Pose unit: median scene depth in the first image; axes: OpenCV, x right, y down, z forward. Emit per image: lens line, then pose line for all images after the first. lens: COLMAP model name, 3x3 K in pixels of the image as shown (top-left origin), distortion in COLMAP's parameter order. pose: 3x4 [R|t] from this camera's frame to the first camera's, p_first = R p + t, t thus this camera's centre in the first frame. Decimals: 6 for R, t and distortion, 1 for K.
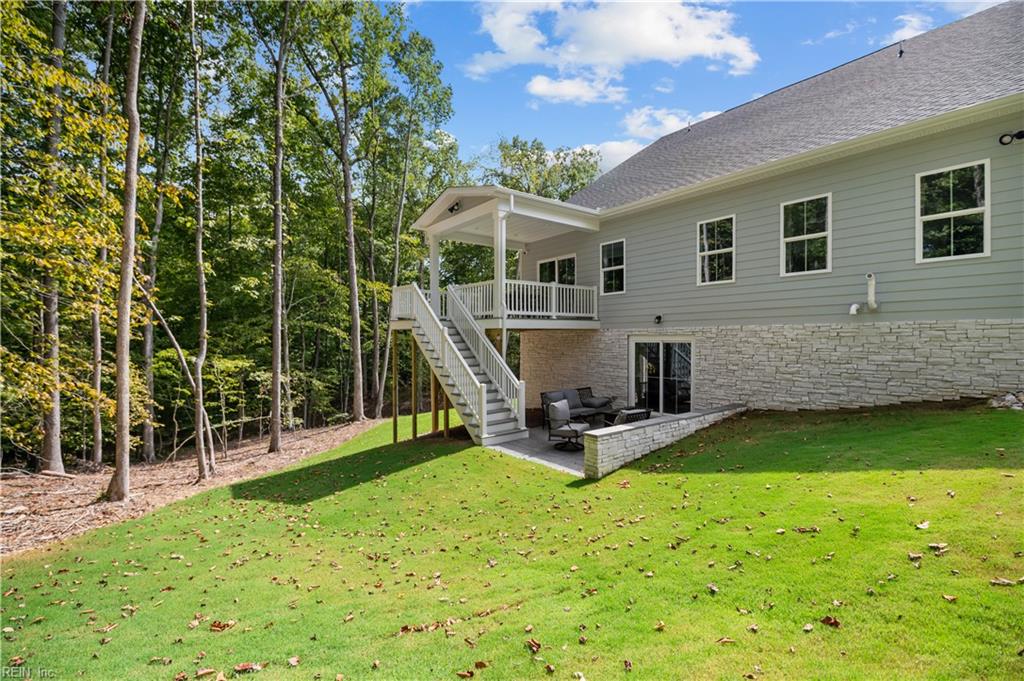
lens RADIAL K [[442.6, 0, 510.8], [0, 442.6, 338.4], [0, 0, 1]] dist [-0.010497, -0.003821]
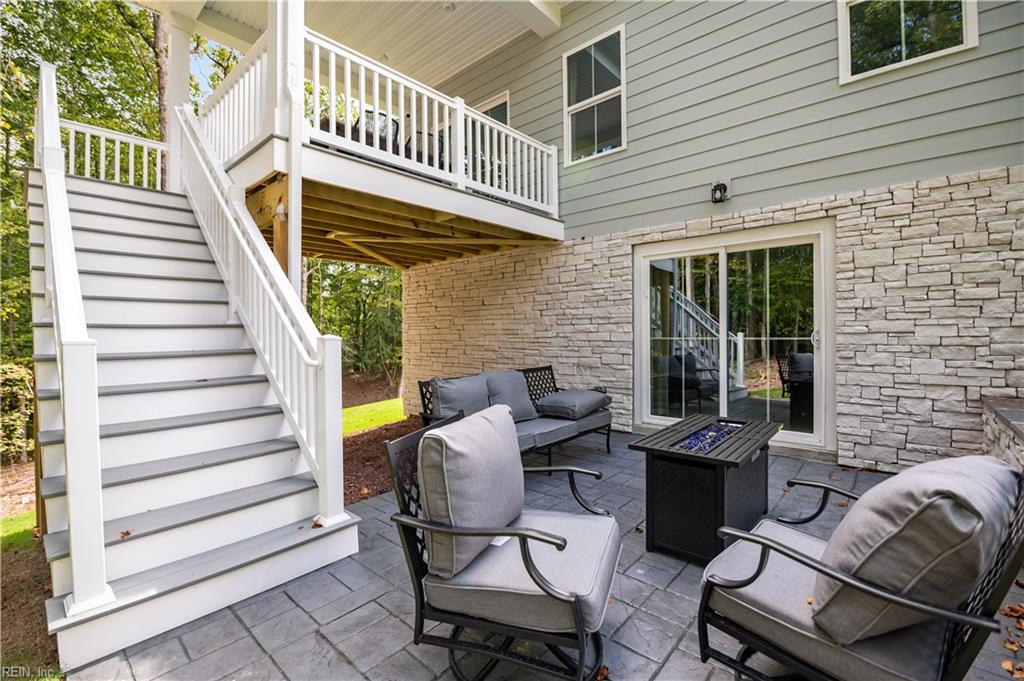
lens RADIAL K [[442.6, 0, 514.4], [0, 442.6, 335.4], [0, 0, 1]] dist [-0.010497, -0.003821]
pose [[0.981873, -0.007659, 0.189387, 0.068368], [0.006440, 0.999954, 0.007053, 0.077530], [-0.189432, -0.005706, 0.981877, 0.596441]]
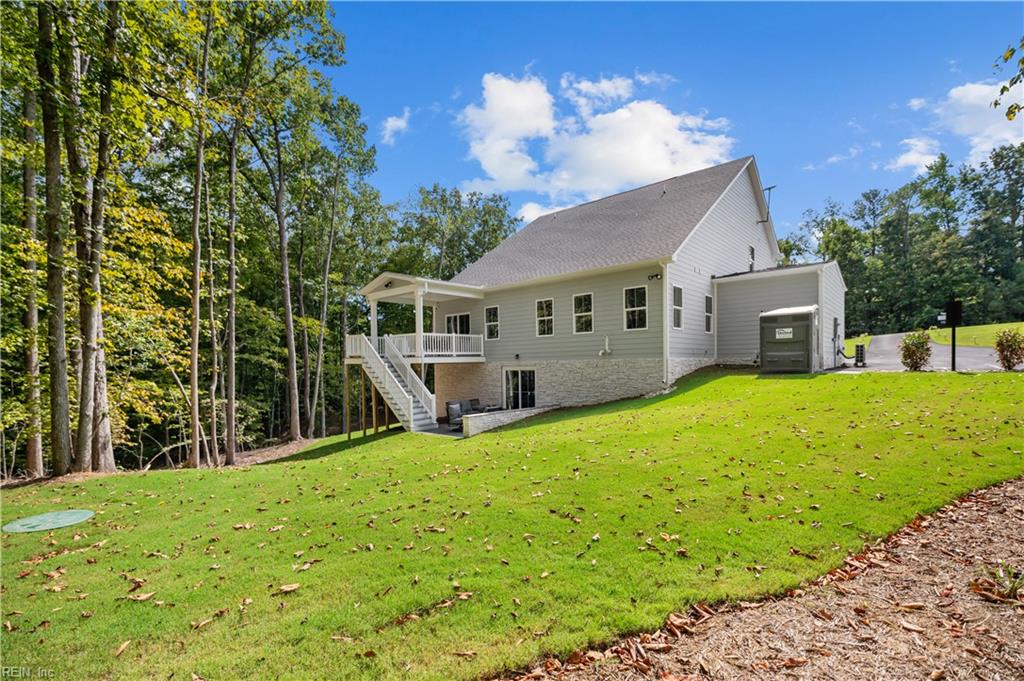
lens RADIAL K [[442.6, 0, 503.5], [0, 442.6, 361.9], [0, 0, 1]] dist [-0.010497, -0.003821]
pose [[0.986773, -0.013117, 0.161574, 0.013941], [0.013949, 0.999895, -0.004021, -0.015189], [-0.161504, 0.006222, 0.986852, -0.587102]]
